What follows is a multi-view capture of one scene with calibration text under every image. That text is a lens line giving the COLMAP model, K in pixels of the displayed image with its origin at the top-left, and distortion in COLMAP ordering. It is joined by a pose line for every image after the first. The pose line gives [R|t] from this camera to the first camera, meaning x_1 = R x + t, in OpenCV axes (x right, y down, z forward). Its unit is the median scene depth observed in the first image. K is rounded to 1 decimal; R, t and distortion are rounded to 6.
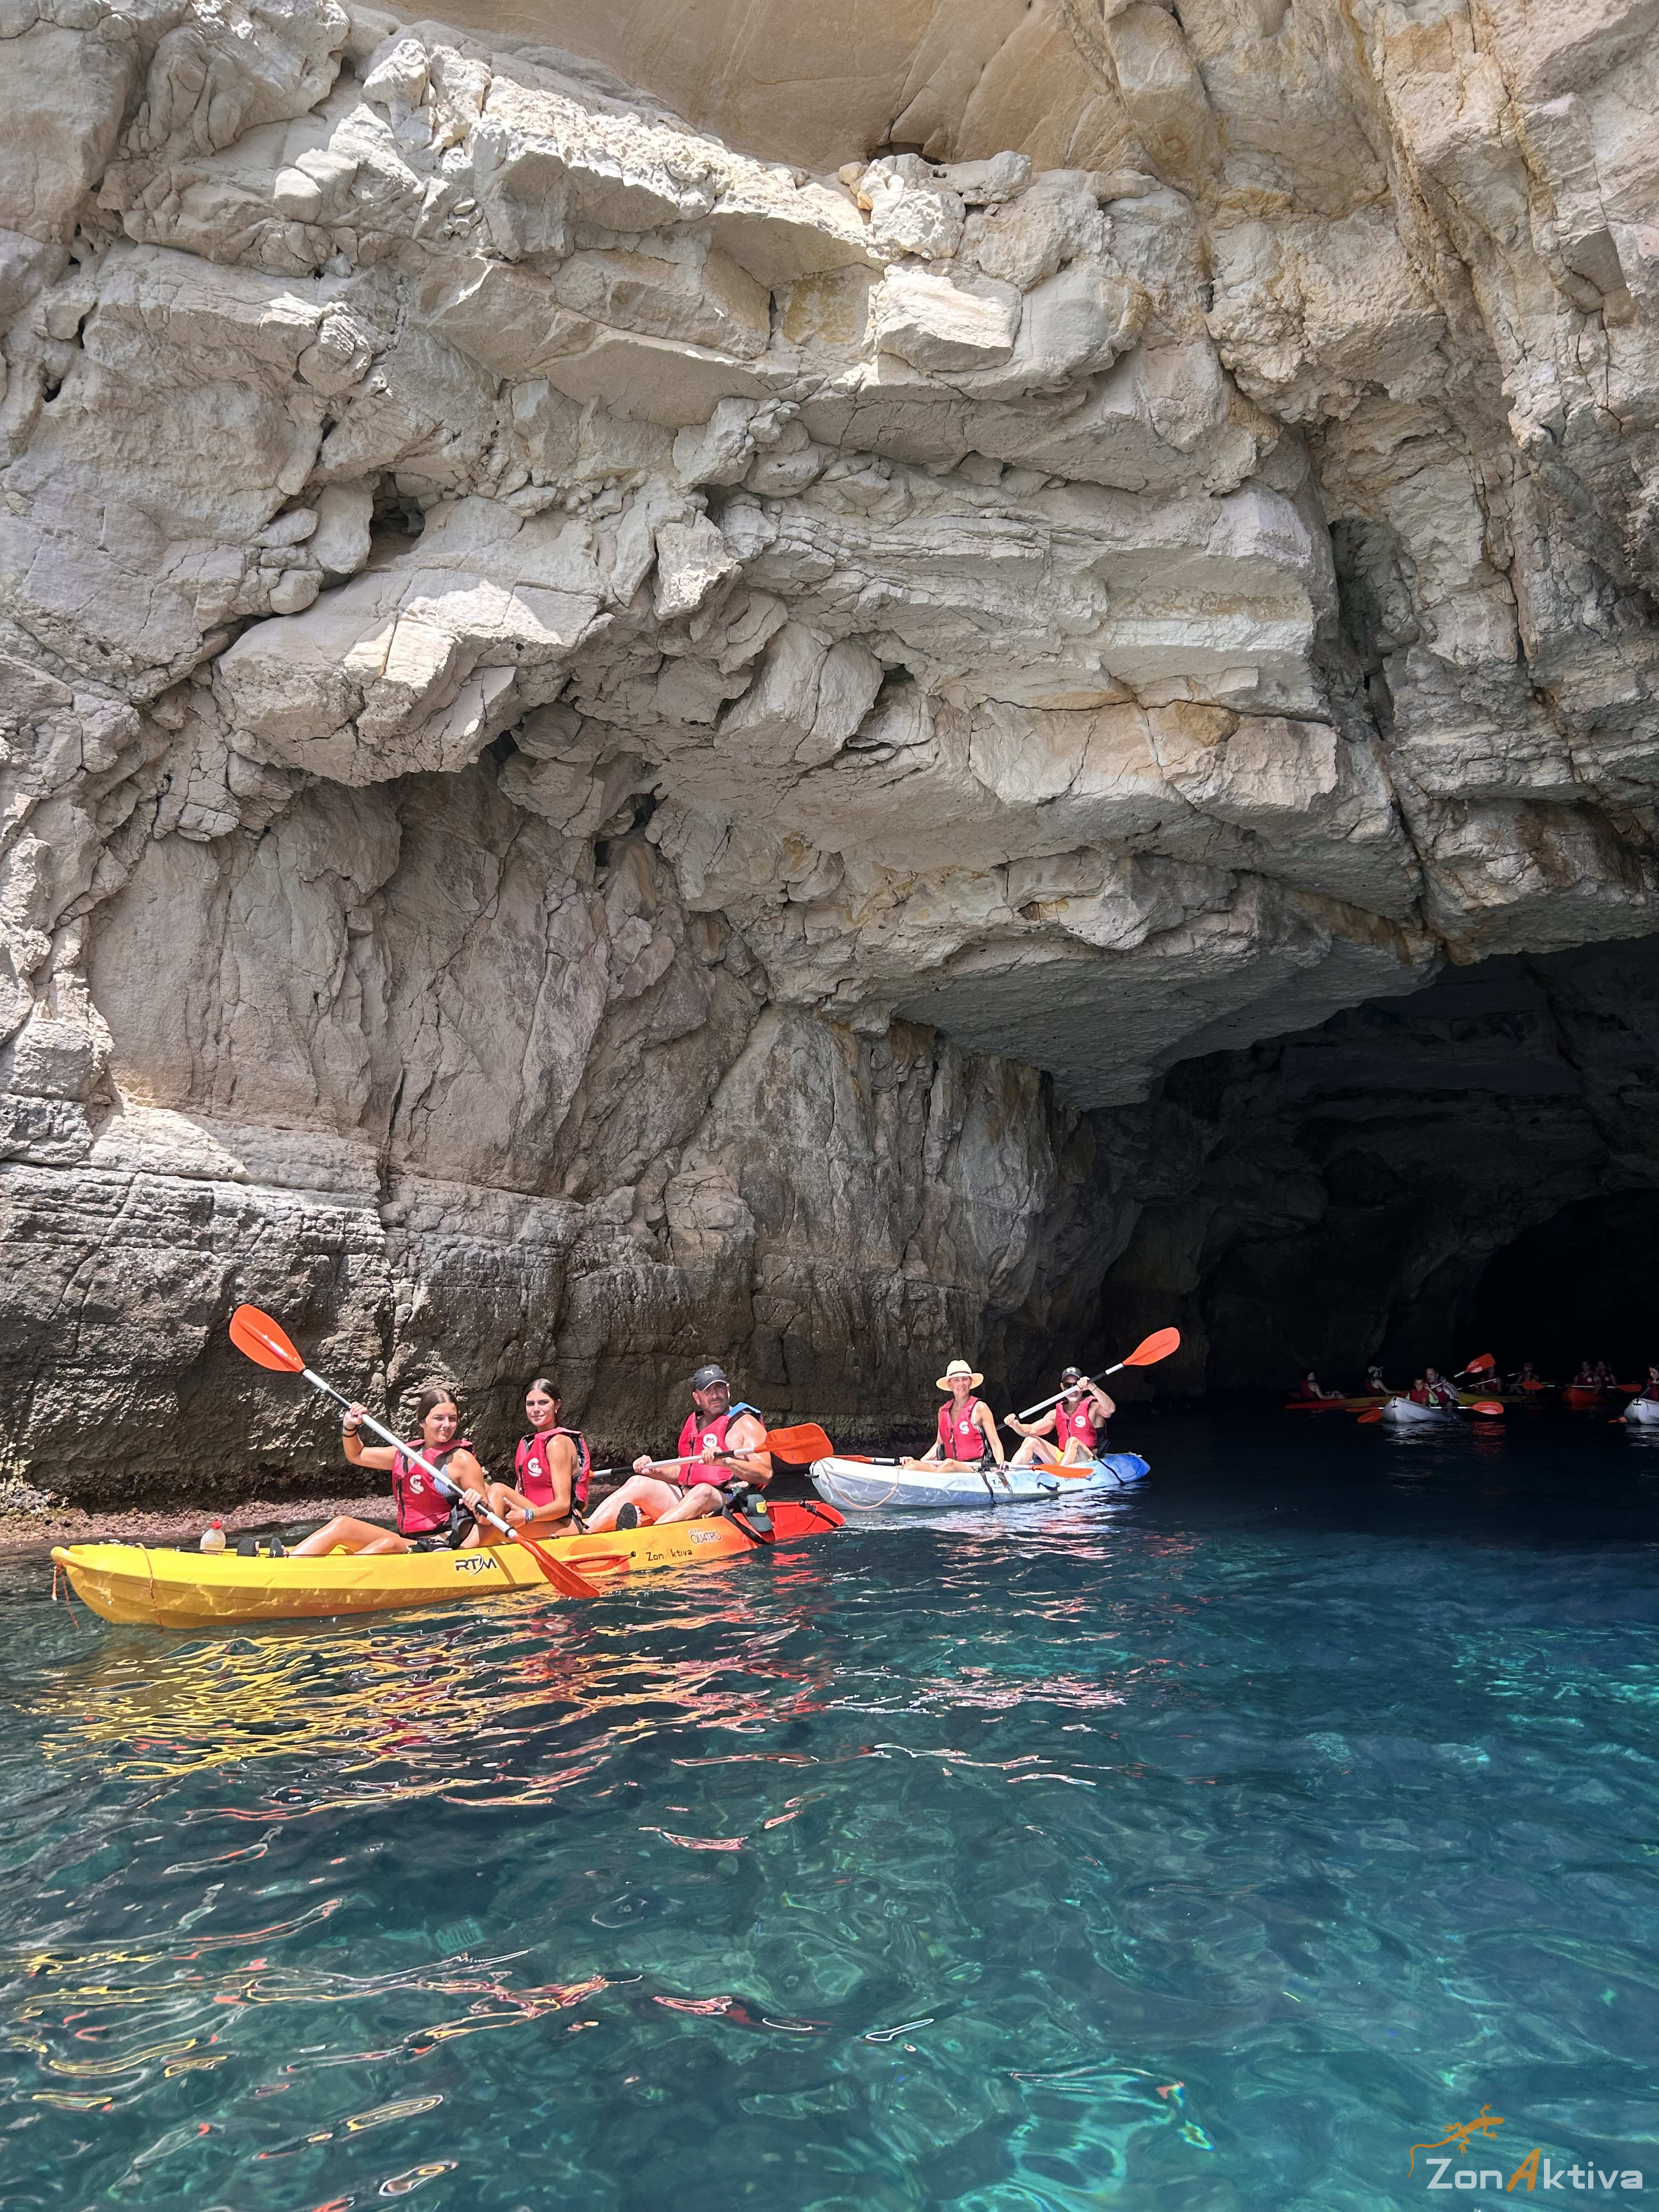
lens RADIAL K [[1647.5, 0, 824.9], [0, 1647.5, 1126.6], [0, 0, 1]] dist [0.058987, -0.069342]
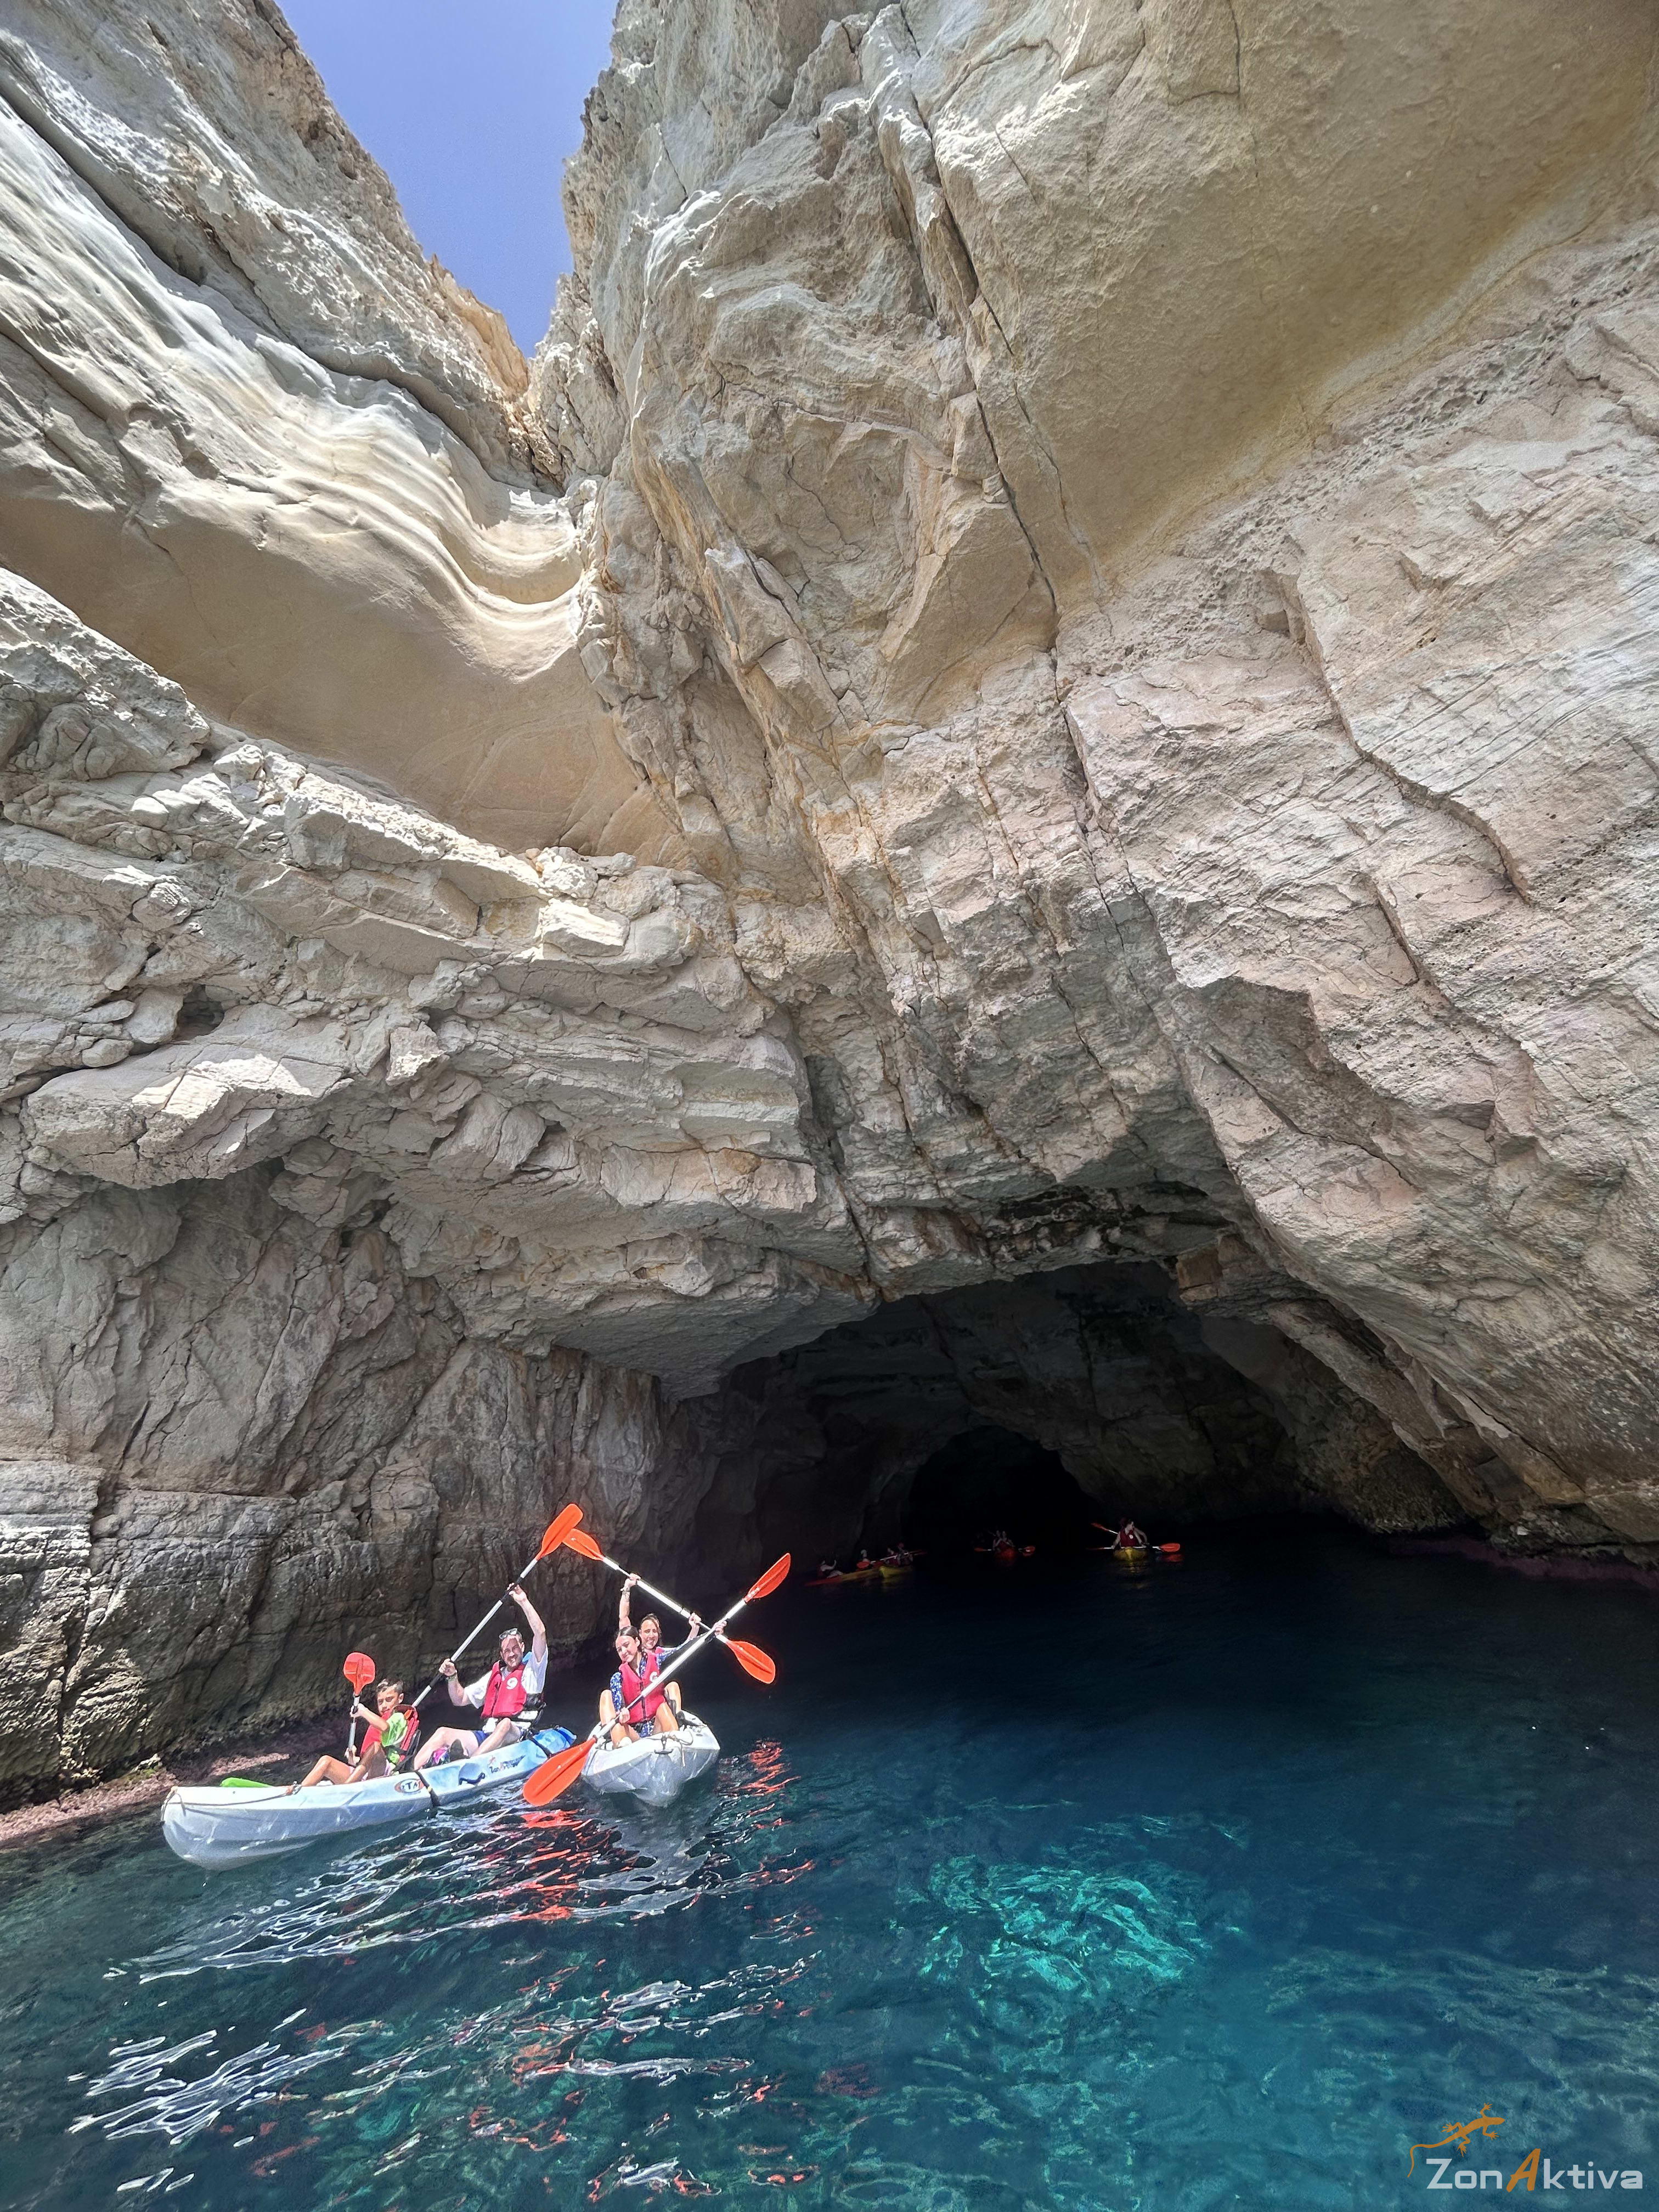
lens RADIAL K [[898.7, 0, 821.1], [0, 898.7, 1087.5], [0, 0, 1]] dist [-0.004160, 0.001856]
pose [[0.956923, 0.043069, 0.287130, 0.044609], [0.054879, 0.944280, -0.324536, -0.010506], [-0.285109, 0.326313, 0.901240, 0.131904]]
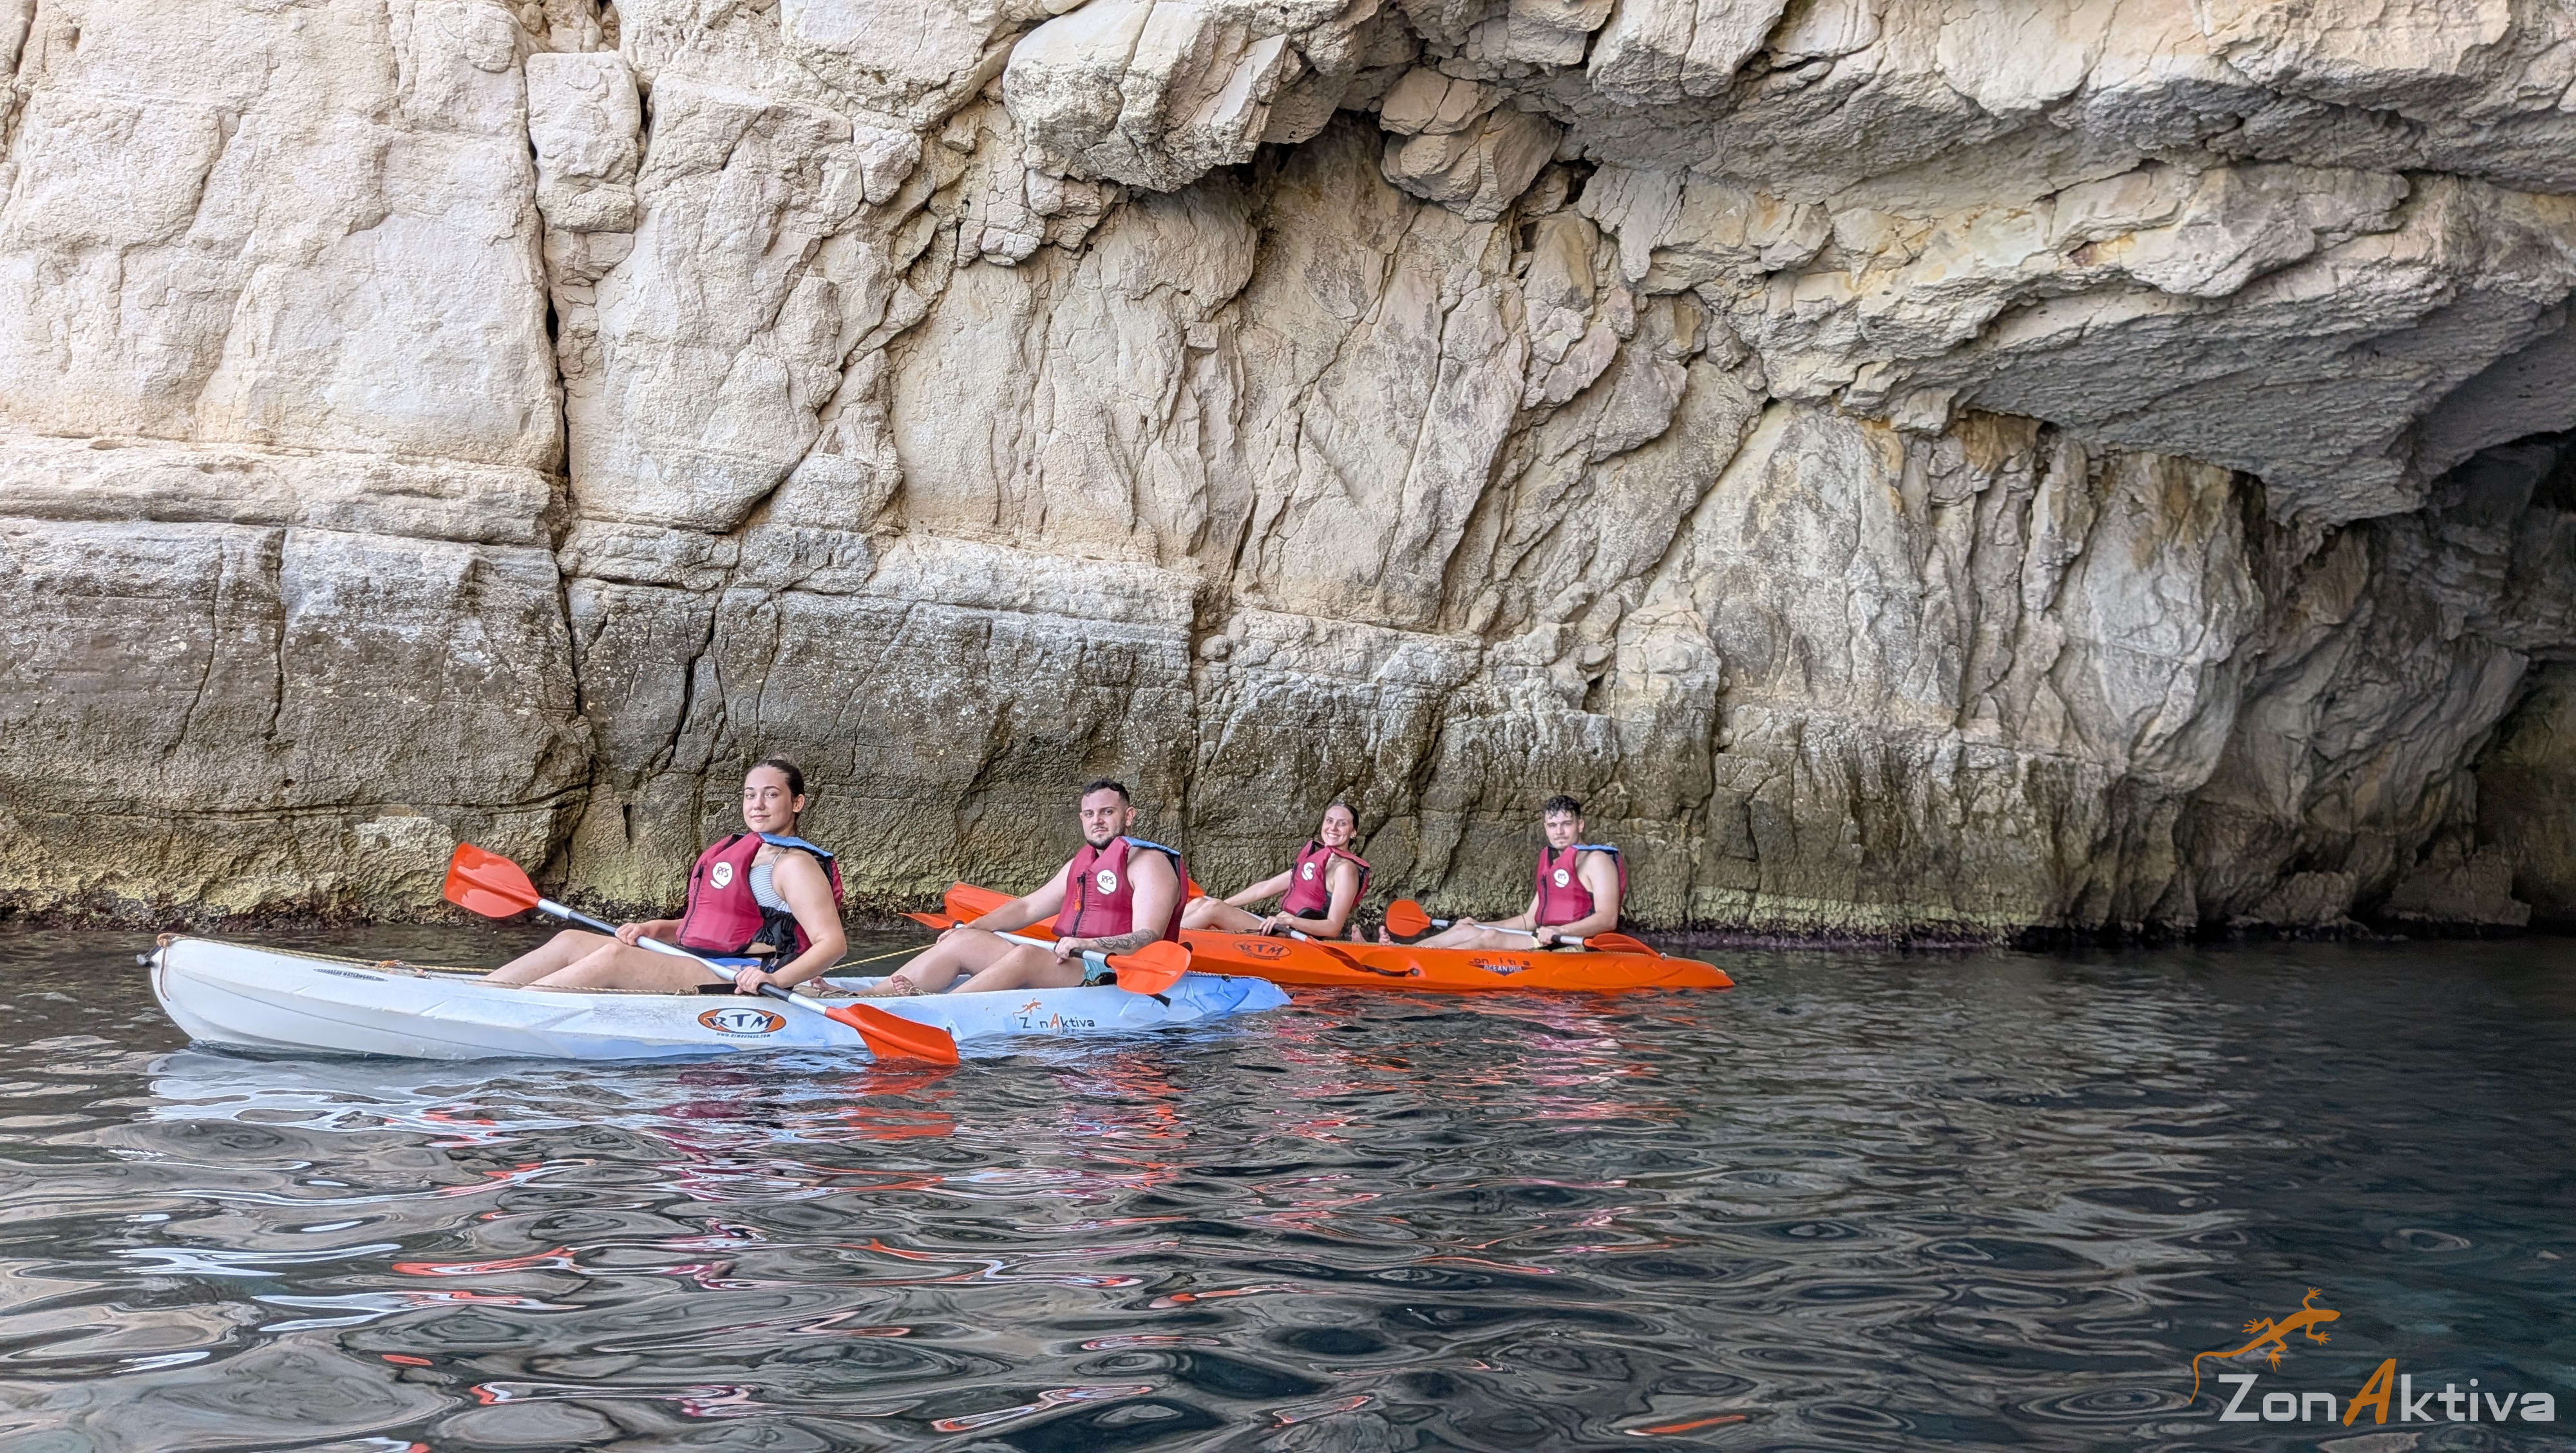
lens RADIAL K [[1863.5, 0, 1340.0], [0, 1863.5, 711.5], [0, 0, 1]] dist [0.094706, -0.167700]
pose [[0.881517, 0.021248, -0.471674, 0.306758], [0.014050, 0.997364, 0.071187, 0.014189], [0.471943, -0.069379, 0.878895, 0.092853]]
